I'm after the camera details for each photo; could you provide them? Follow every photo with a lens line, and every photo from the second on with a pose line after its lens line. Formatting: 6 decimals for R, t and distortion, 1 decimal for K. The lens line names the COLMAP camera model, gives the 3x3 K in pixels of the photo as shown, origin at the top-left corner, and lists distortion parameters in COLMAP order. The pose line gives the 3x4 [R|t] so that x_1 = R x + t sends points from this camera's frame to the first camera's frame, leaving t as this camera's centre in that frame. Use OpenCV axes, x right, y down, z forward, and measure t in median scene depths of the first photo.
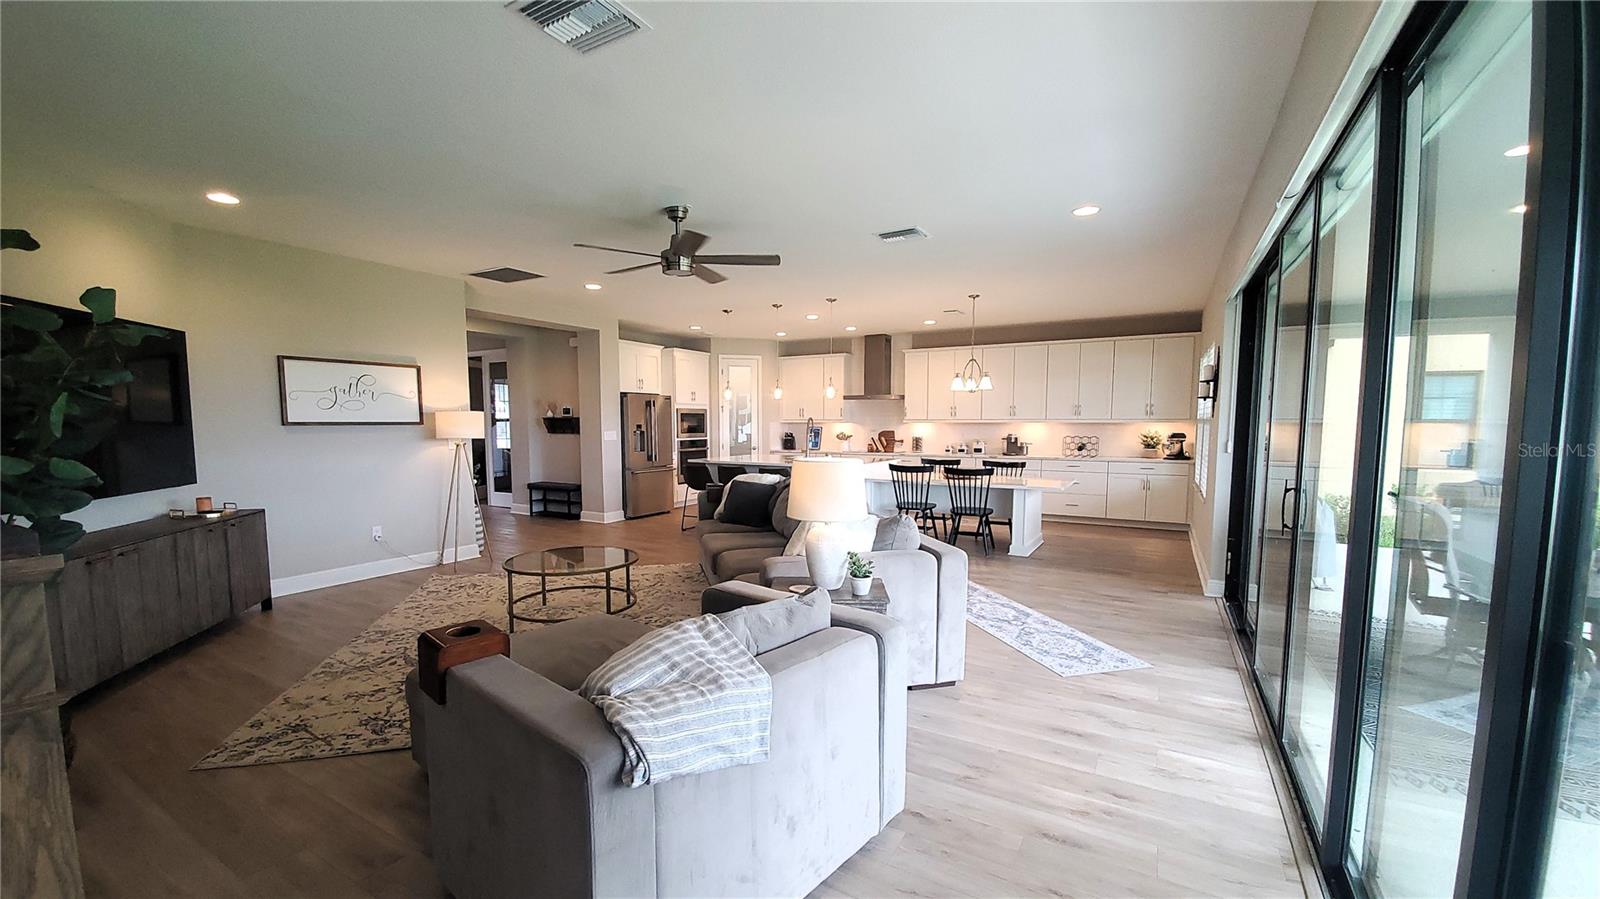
lens RADIAL K [[635.0, 0, 787.6], [0, 635.0, 477.3], [0, 0, 1]] dist [0.015053, -0.015762]
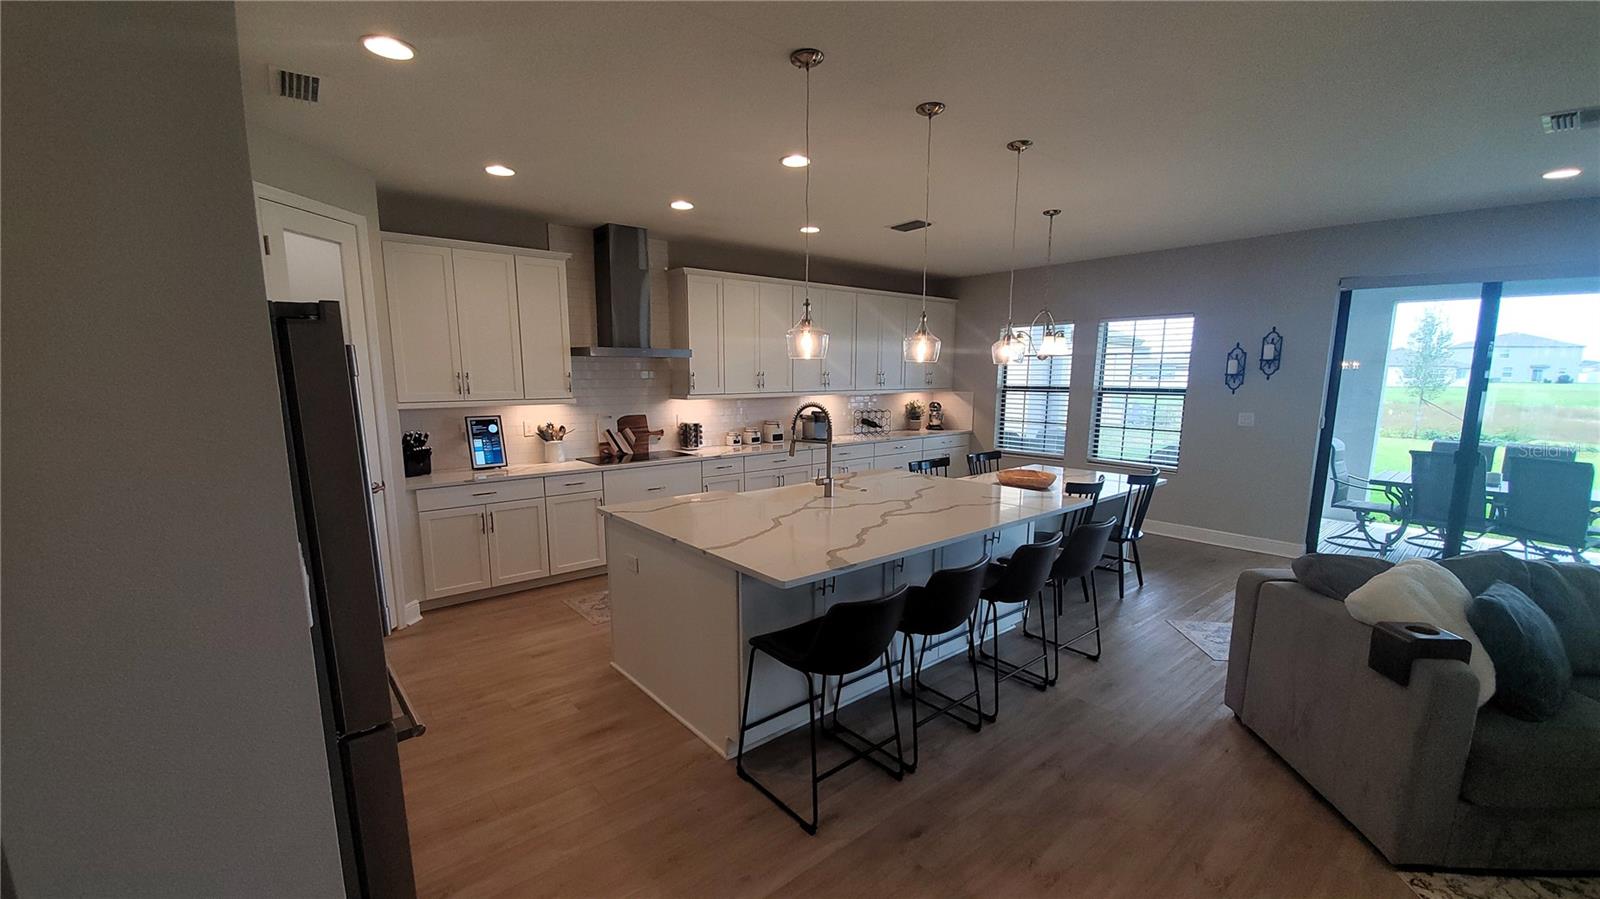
lens RADIAL K [[635.0, 0, 787.6], [0, 635.0, 477.3], [0, 0, 1]] dist [0.015053, -0.015762]
pose [[0.334757, -0.151572, 0.930034, -0.378988], [0.084187, 0.987842, 0.130691, -0.098867], [-0.938536, 0.034547, 0.343447, 0.848232]]
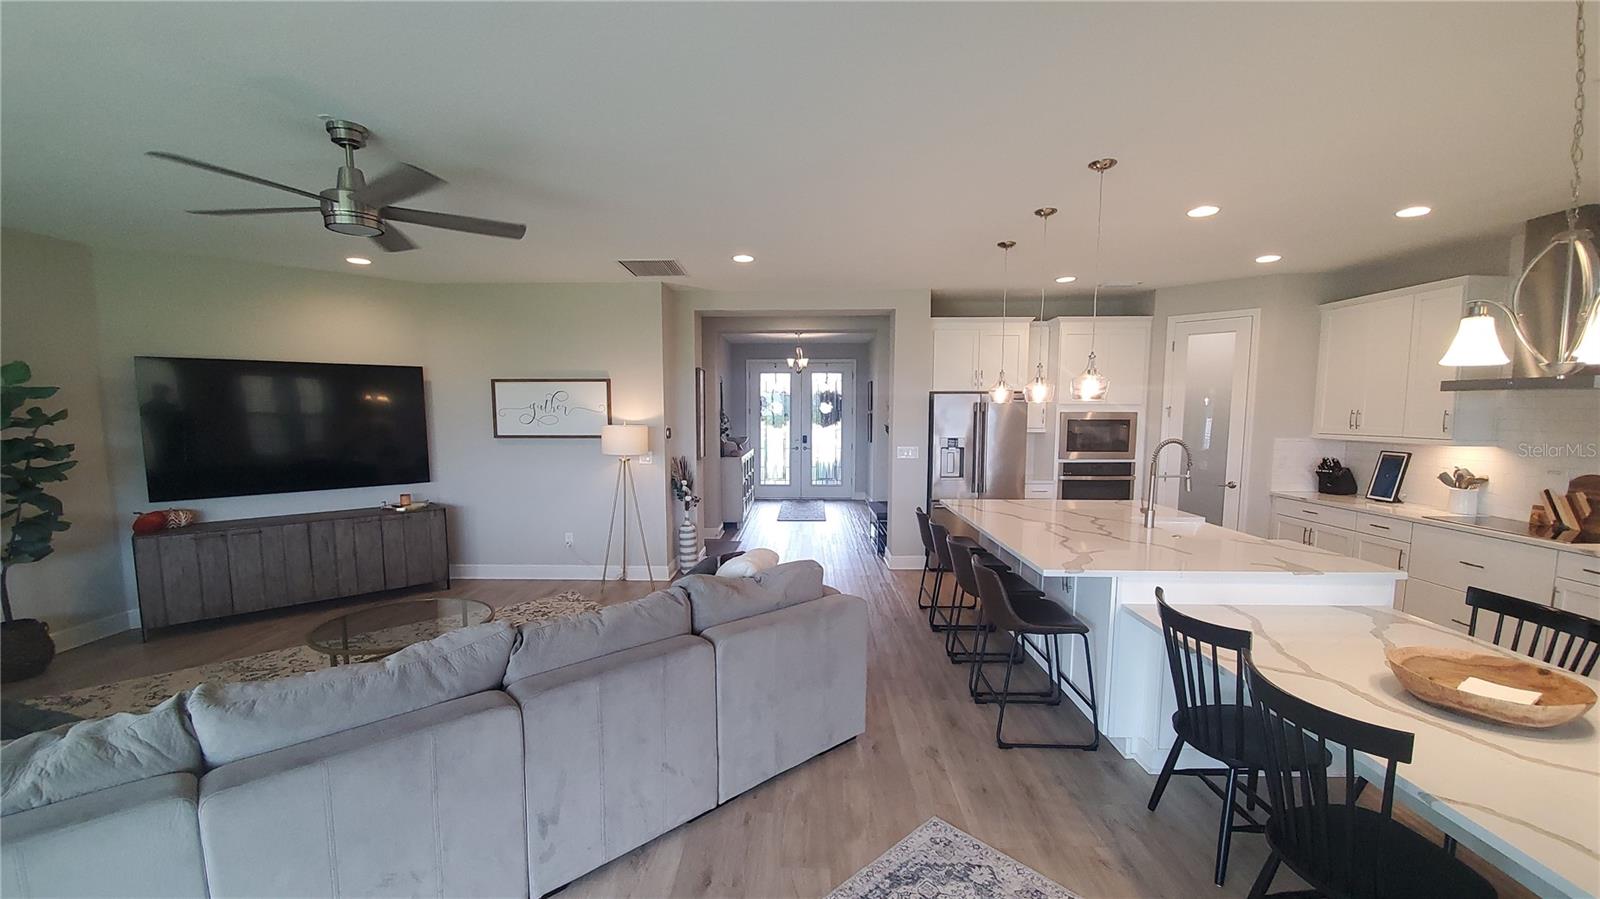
lens RADIAL K [[635.0, 0, 787.6], [0, 635.0, 477.3], [0, 0, 1]] dist [0.015053, -0.015762]
pose [[0.482490, 0.092145, -0.871041, 0.296412], [-0.076840, 0.995070, 0.062702, -0.072408], [0.872524, 0.036678, 0.487192, 0.523811]]
